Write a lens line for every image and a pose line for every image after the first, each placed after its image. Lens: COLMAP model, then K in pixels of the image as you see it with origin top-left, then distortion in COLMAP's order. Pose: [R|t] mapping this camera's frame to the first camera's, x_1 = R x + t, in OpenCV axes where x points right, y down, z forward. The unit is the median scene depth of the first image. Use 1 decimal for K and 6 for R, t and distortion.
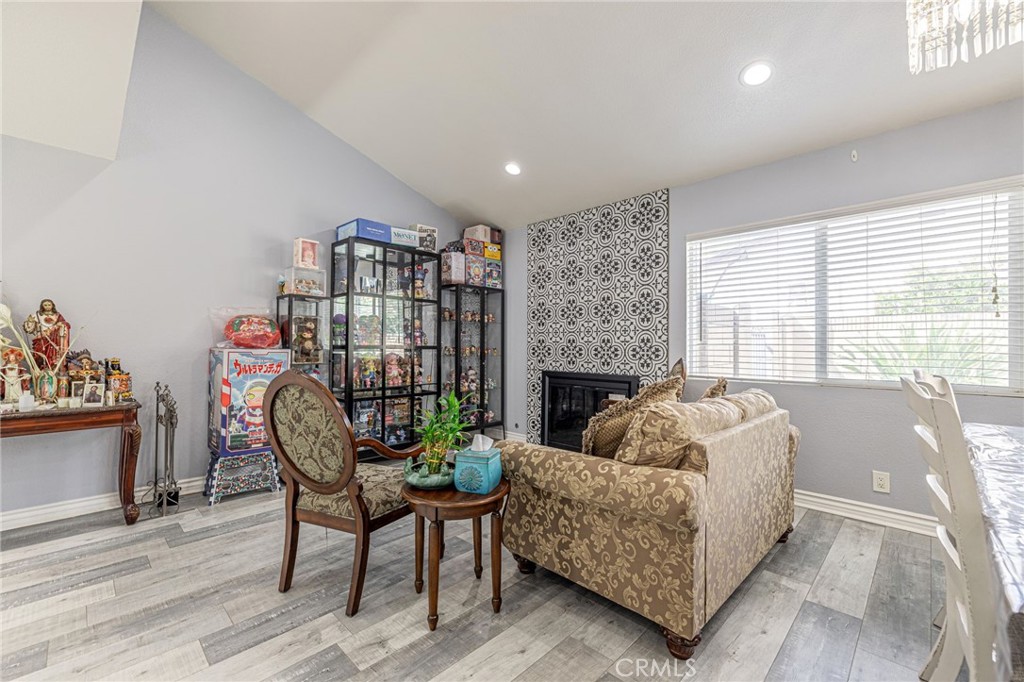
lens RADIAL K [[426.1, 0, 510.8], [0, 426.1, 346.2], [0, 0, 1]] dist [-0.000080, -0.000208]
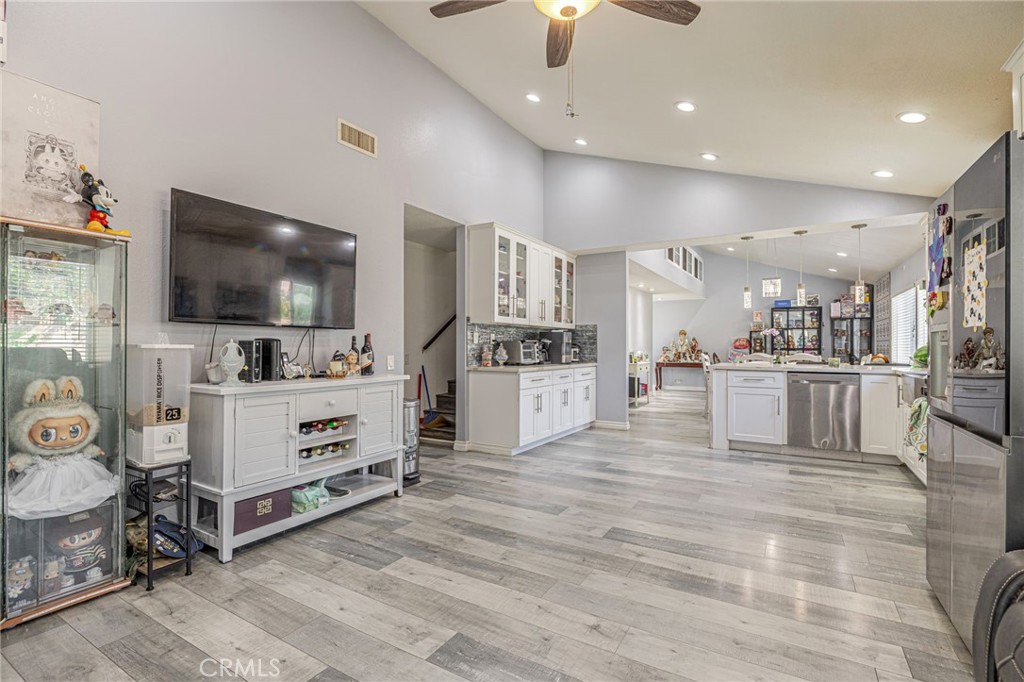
lens RADIAL K [[473.6, 0, 510.7], [0, 473.6, 345.1], [0, 0, 1]] dist [-0.008961, 0.000437]
pose [[0.244849, -0.005853, -0.969543, 2.103511], [-0.001813, 0.999977, -0.006495, 0.002450], [0.969559, 0.003348, 0.244833, -1.332998]]
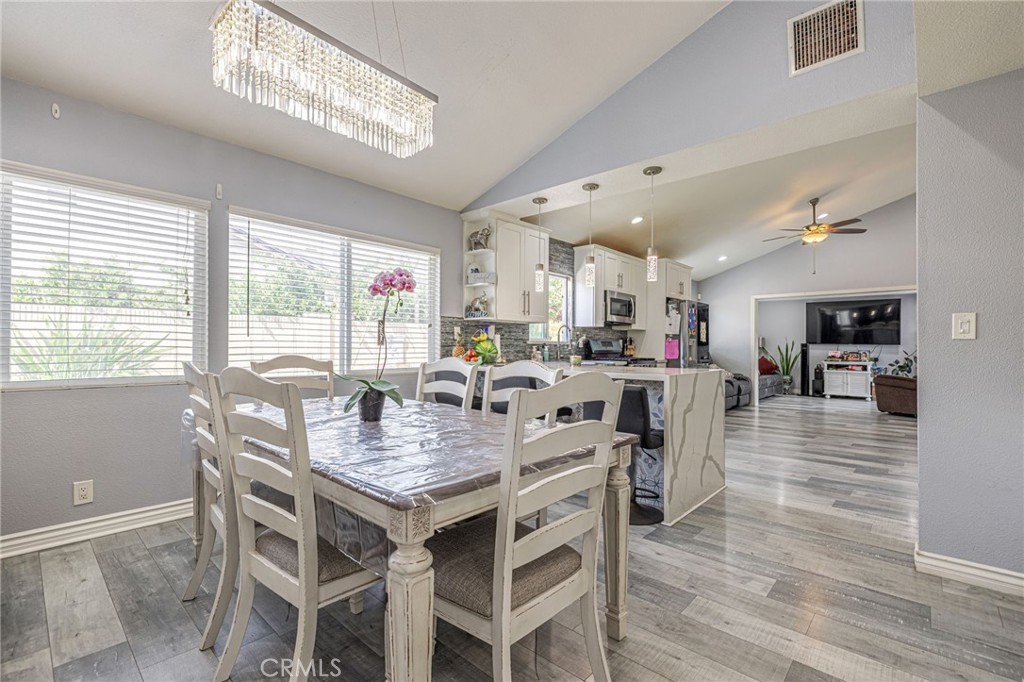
lens RADIAL K [[440.7, 0, 518.8], [0, 440.7, 345.8], [0, 0, 1]] dist [-0.000171, 0.000716]
pose [[-0.042657, -0.002917, 0.999085, -0.045544], [-0.007035, 0.999972, 0.002620, 0.001534], [-0.999065, -0.006916, -0.042677, 0.065561]]
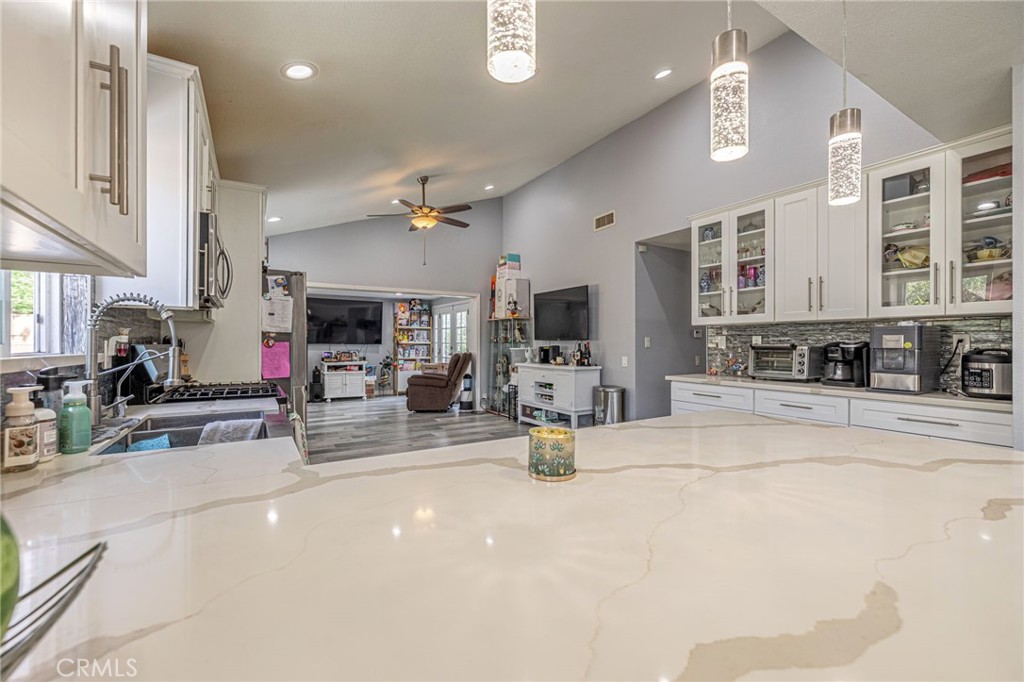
lens RADIAL K [[426.1, 0, 510.3], [0, 426.1, 342.0], [0, 0, 1]] dist [-0.000080, -0.000208]
pose [[-0.970588, -0.003832, 0.240715, 0.972496], [-0.004571, 0.999986, -0.002513, -0.022786], [-0.240702, -0.003539, -0.970593, 0.141392]]
